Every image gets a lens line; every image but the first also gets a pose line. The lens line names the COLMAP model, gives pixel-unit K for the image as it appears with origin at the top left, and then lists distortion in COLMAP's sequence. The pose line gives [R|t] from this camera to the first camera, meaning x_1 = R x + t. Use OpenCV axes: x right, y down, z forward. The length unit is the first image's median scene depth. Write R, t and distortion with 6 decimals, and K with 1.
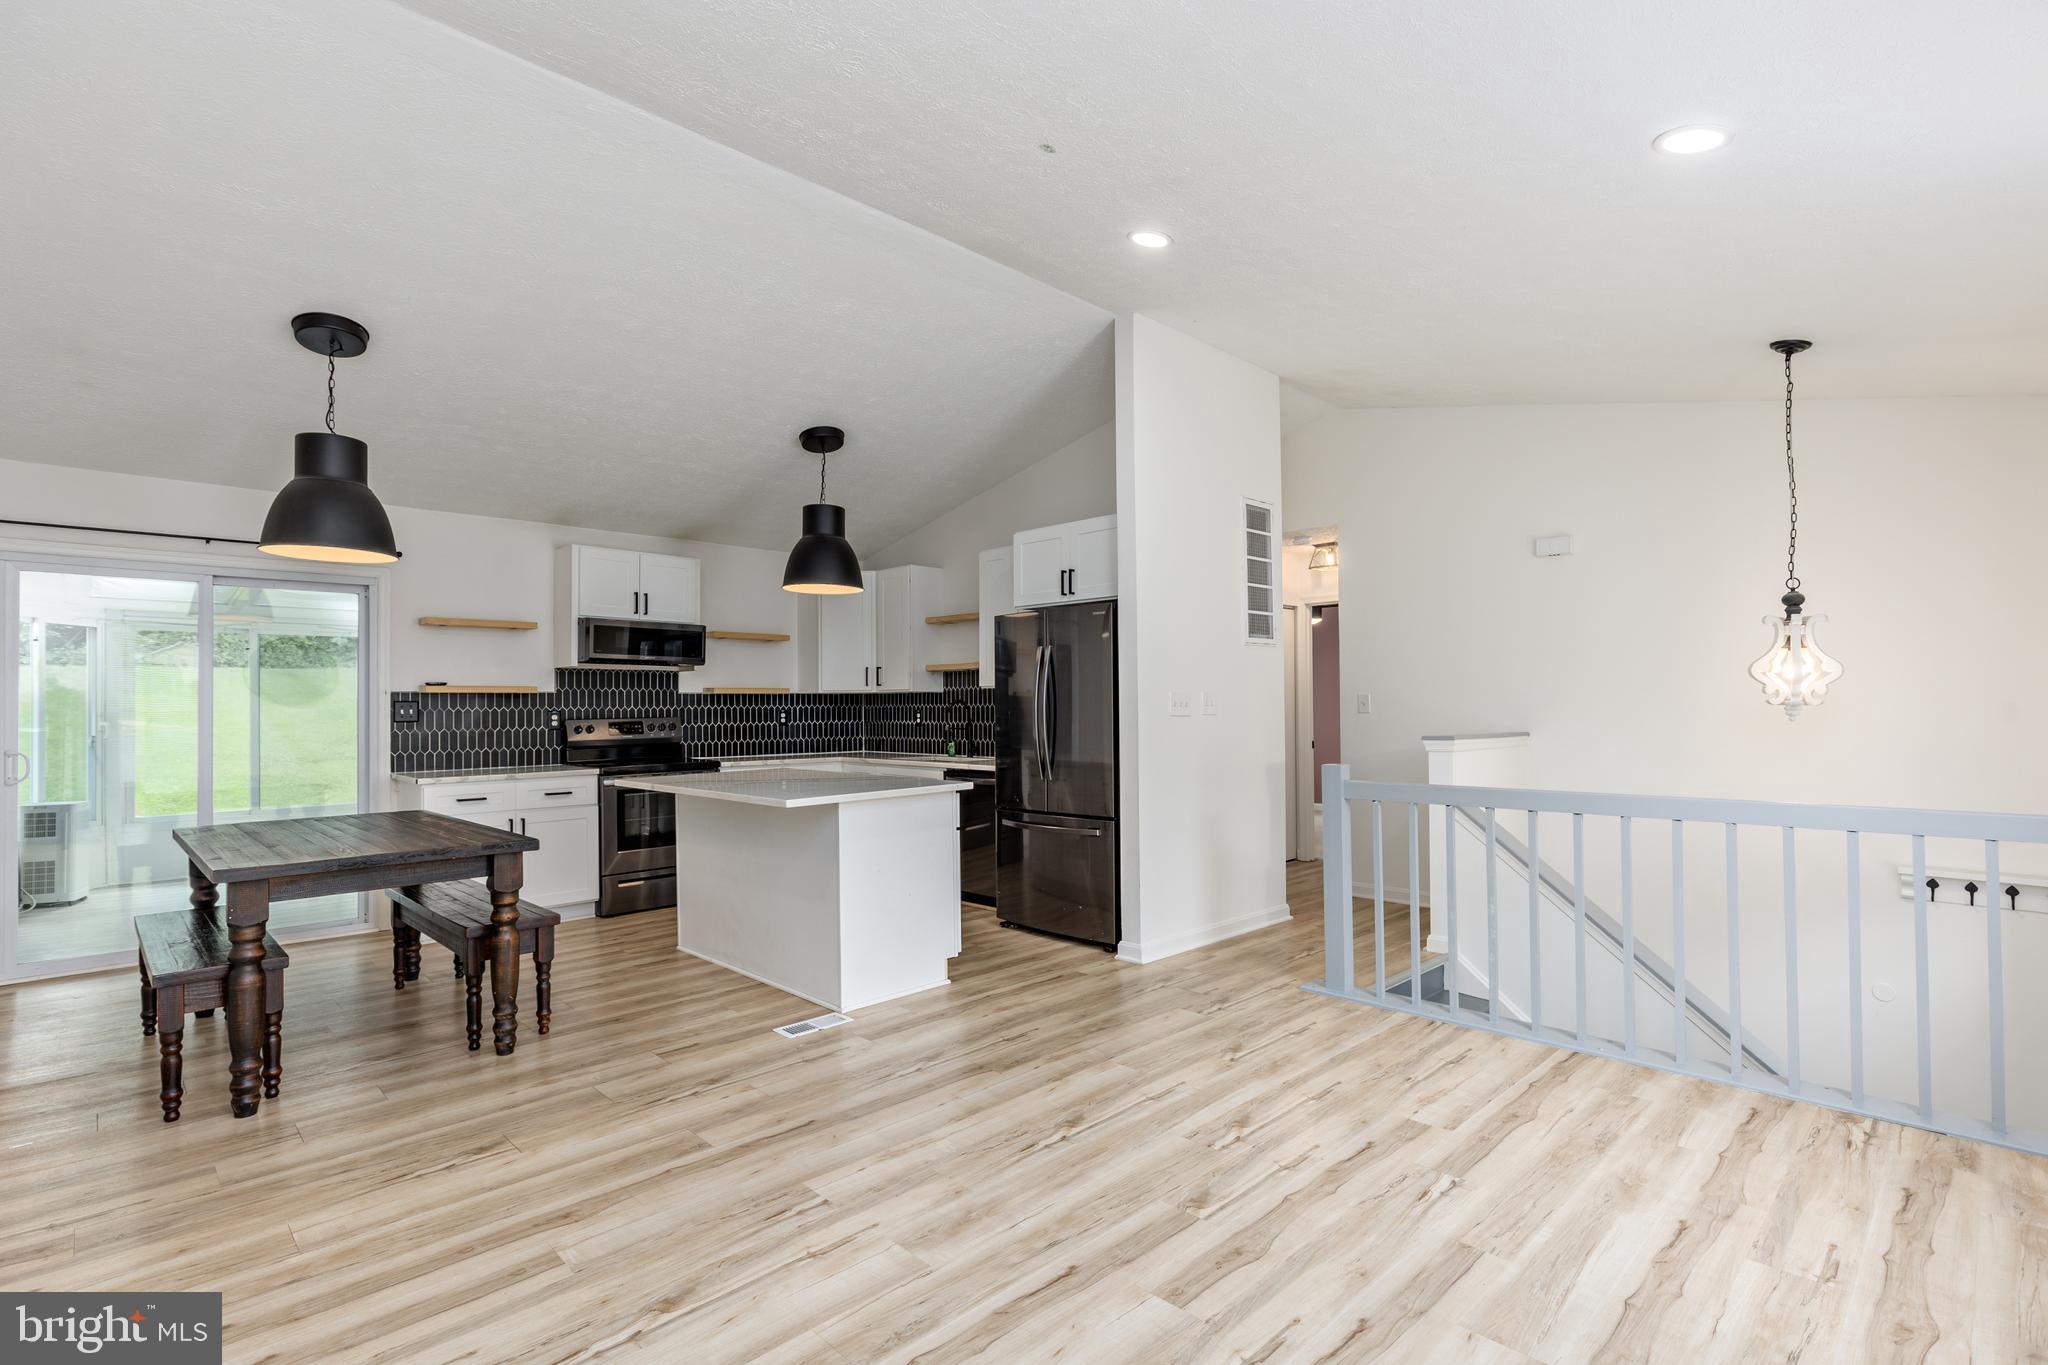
lens RADIAL K [[966.2, 0, 1035.7], [0, 966.2, 692.2], [0, 0, 1]] dist [0.001777, -0.000118]
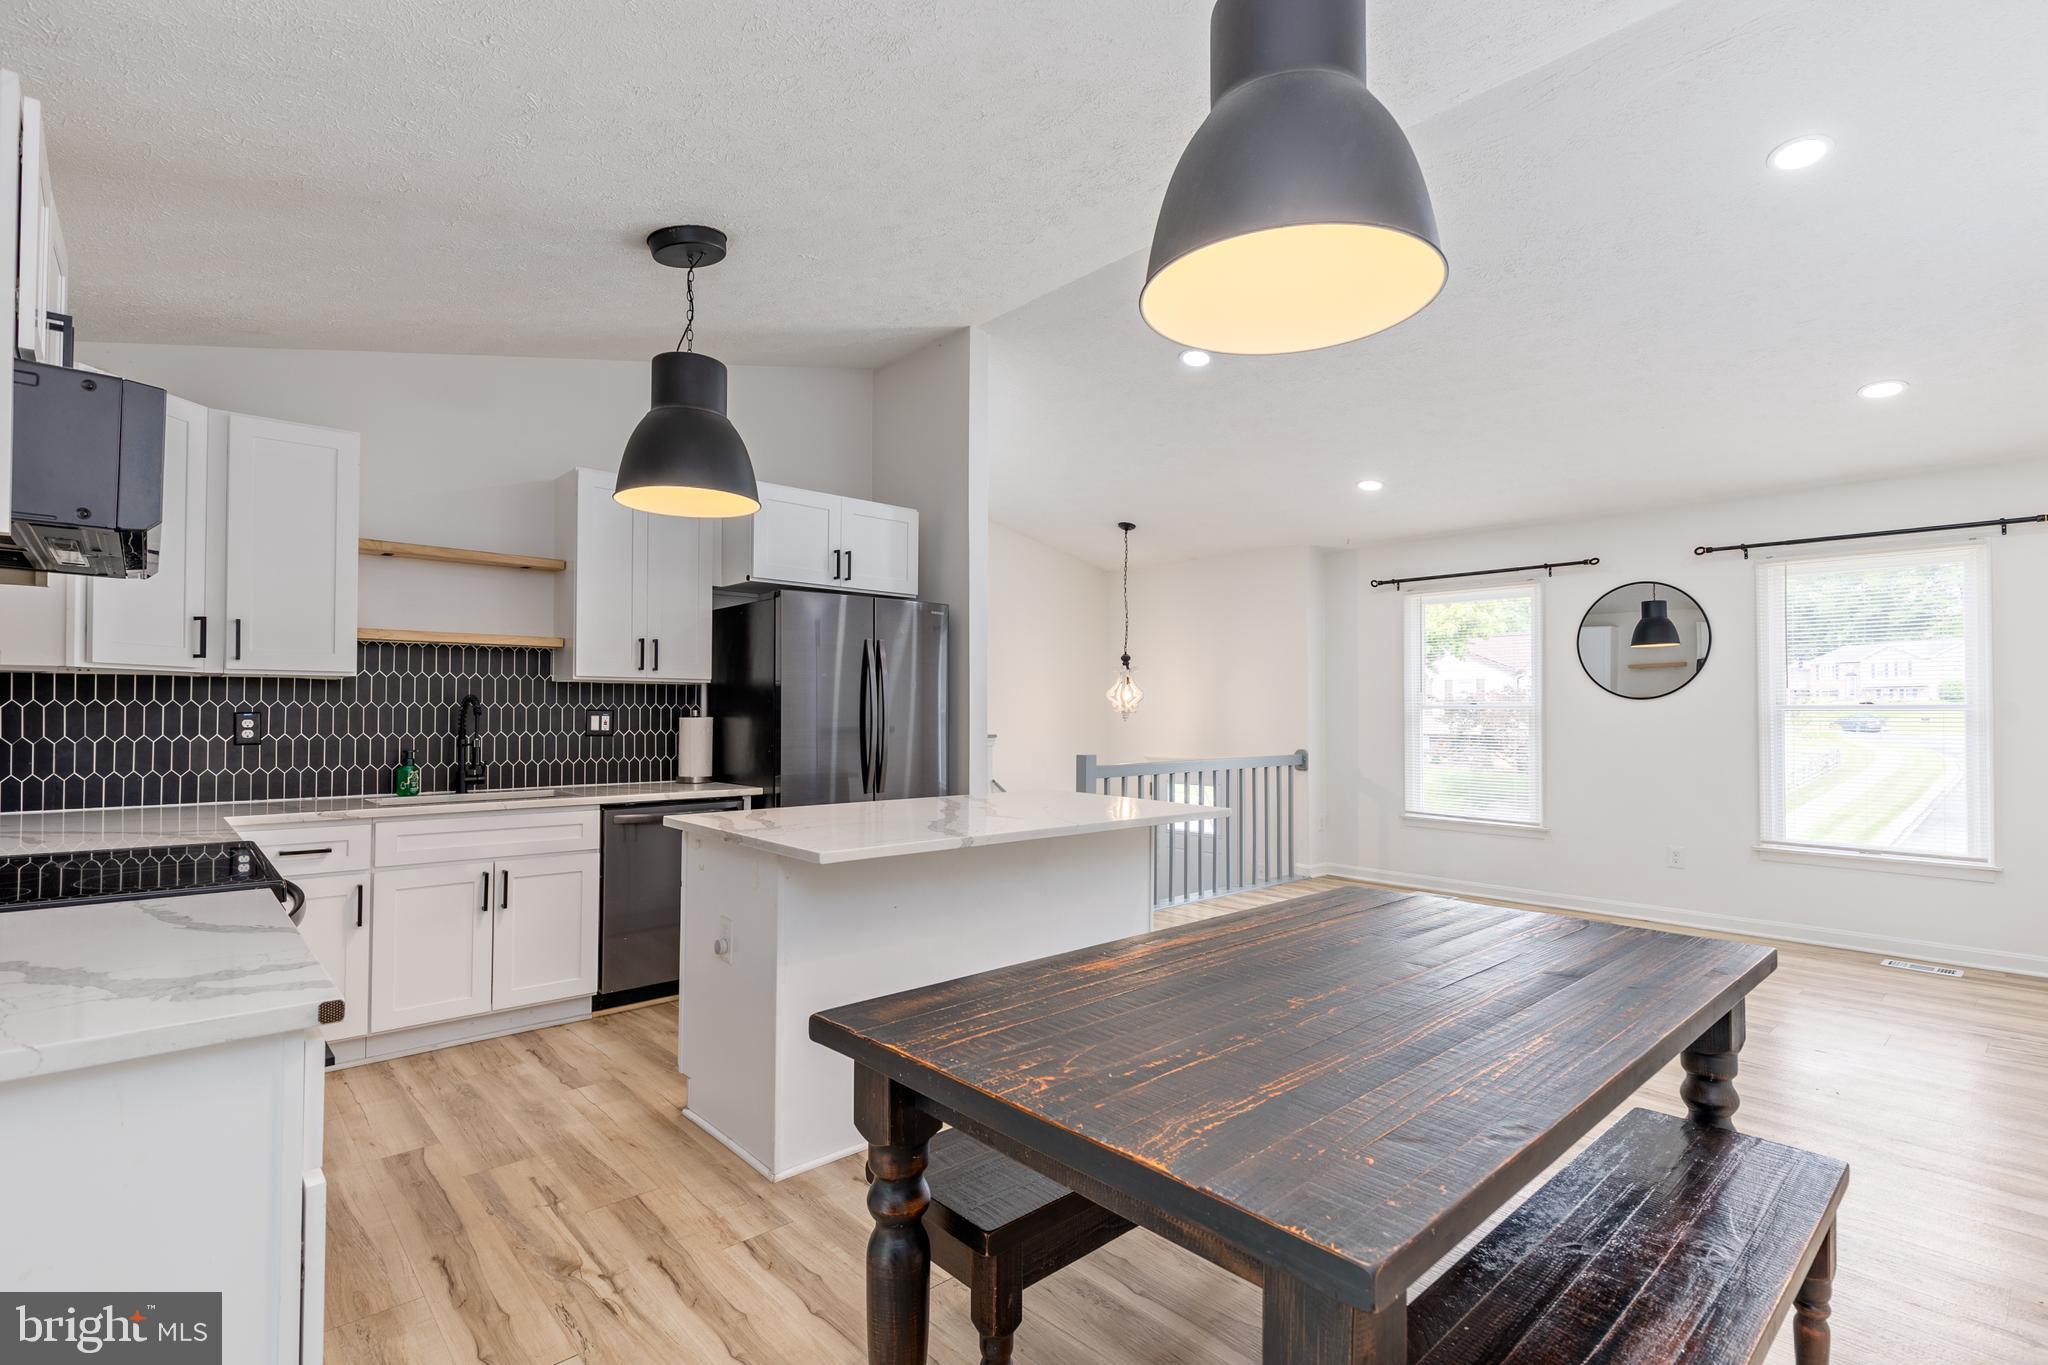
lens RADIAL K [[966.2, 0, 1035.7], [0, 966.2, 692.2], [0, 0, 1]] dist [0.001777, -0.000118]
pose [[0.036452, 0.027779, 0.998949, -0.818011], [-0.018981, 0.999452, -0.027101, 0.019238], [-0.999155, -0.017973, 0.036959, 0.791259]]
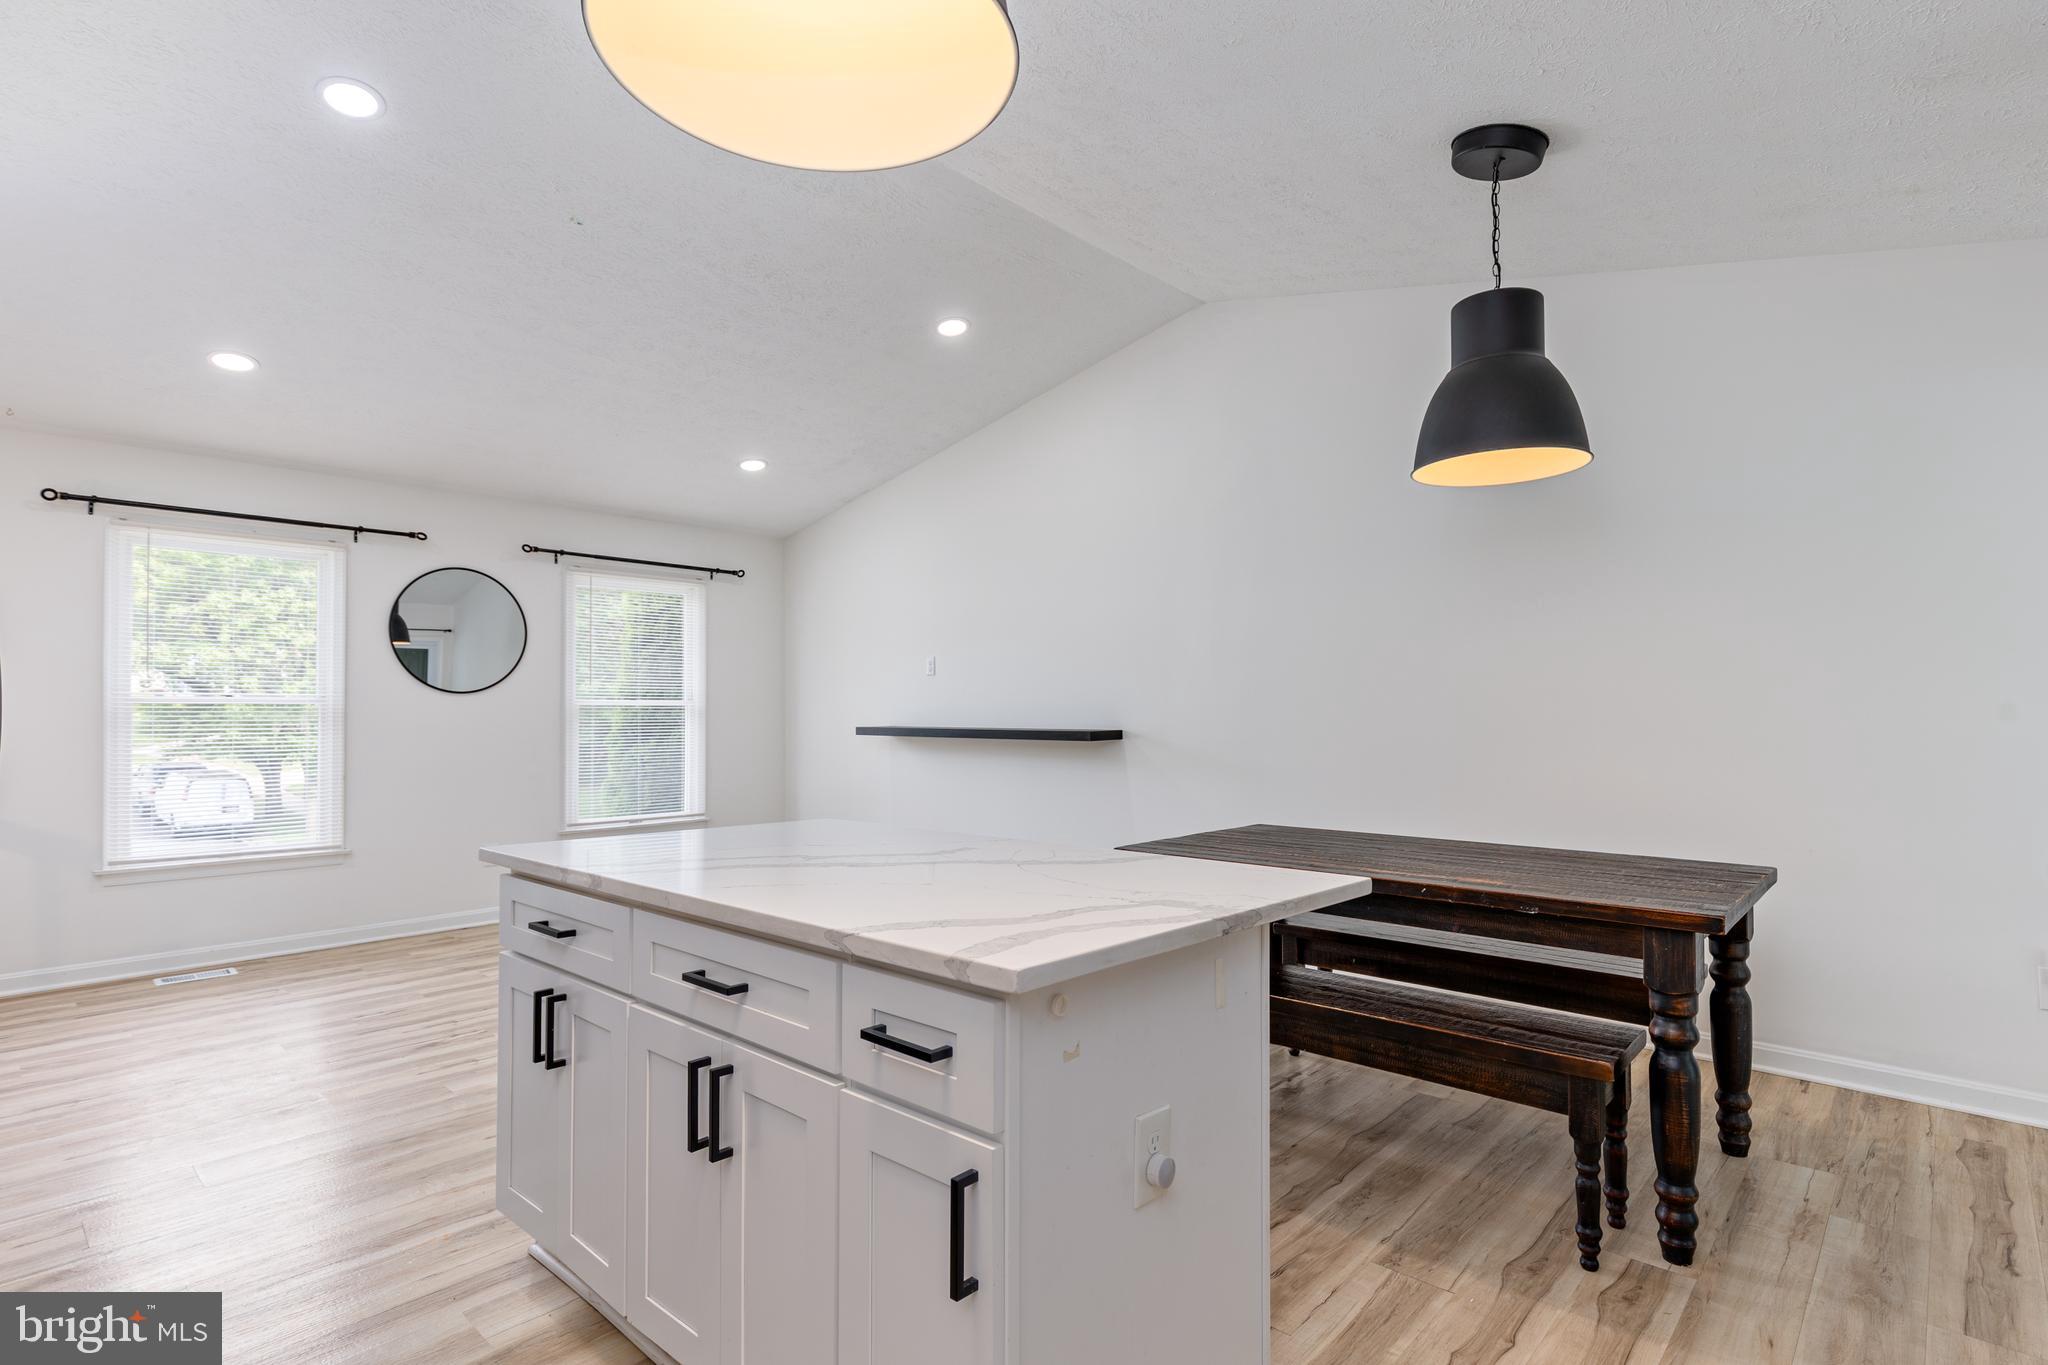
lens RADIAL K [[1007.8, 0, 1036.6], [0, 1007.8, 693.0], [0, 0, 1]] dist [0.000539, 0.000690]
pose [[-0.998462, 0.011117, -0.054309, -0.259296], [0.013016, 0.999312, -0.034735, 0.028892], [0.053885, -0.035389, -0.997920, 1.238490]]
